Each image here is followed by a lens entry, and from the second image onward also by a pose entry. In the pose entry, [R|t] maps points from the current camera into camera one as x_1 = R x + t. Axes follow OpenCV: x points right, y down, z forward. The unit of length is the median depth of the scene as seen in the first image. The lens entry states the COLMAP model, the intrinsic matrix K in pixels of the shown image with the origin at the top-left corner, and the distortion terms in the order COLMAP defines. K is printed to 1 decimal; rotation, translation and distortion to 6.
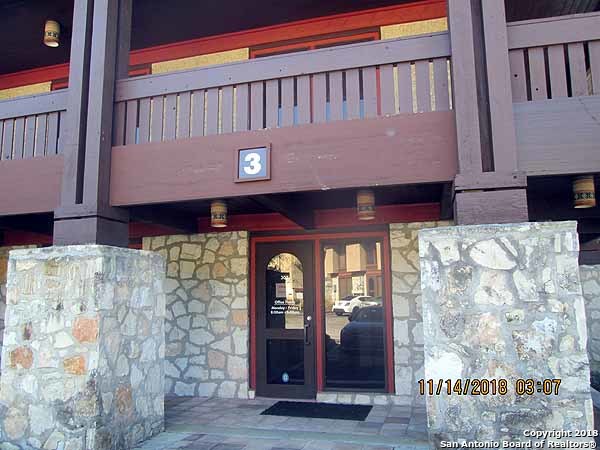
lens RADIAL K [[492.4, 0, 300.0], [0, 492.4, 225.0], [0, 0, 1]] dist [-0.007664, -0.004532]
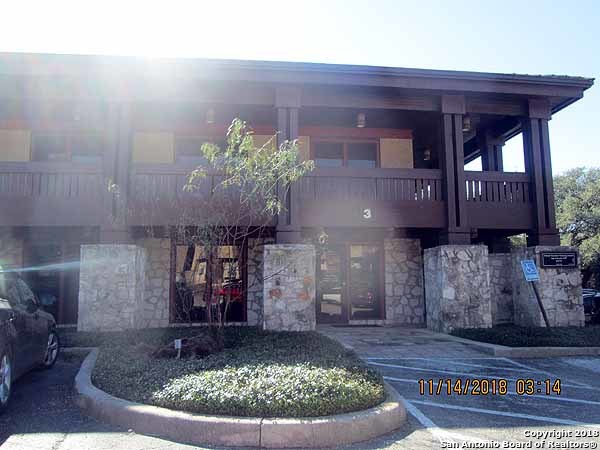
lens RADIAL K [[492.4, 0, 300.0], [0, 492.4, 225.0], [0, 0, 1]] dist [-0.007664, -0.004532]
pose [[0.924888, 0.059977, 0.375480, -1.675489], [-0.063339, 0.997986, -0.003393, -0.052451], [-0.374928, -0.020645, 0.926824, -1.416043]]
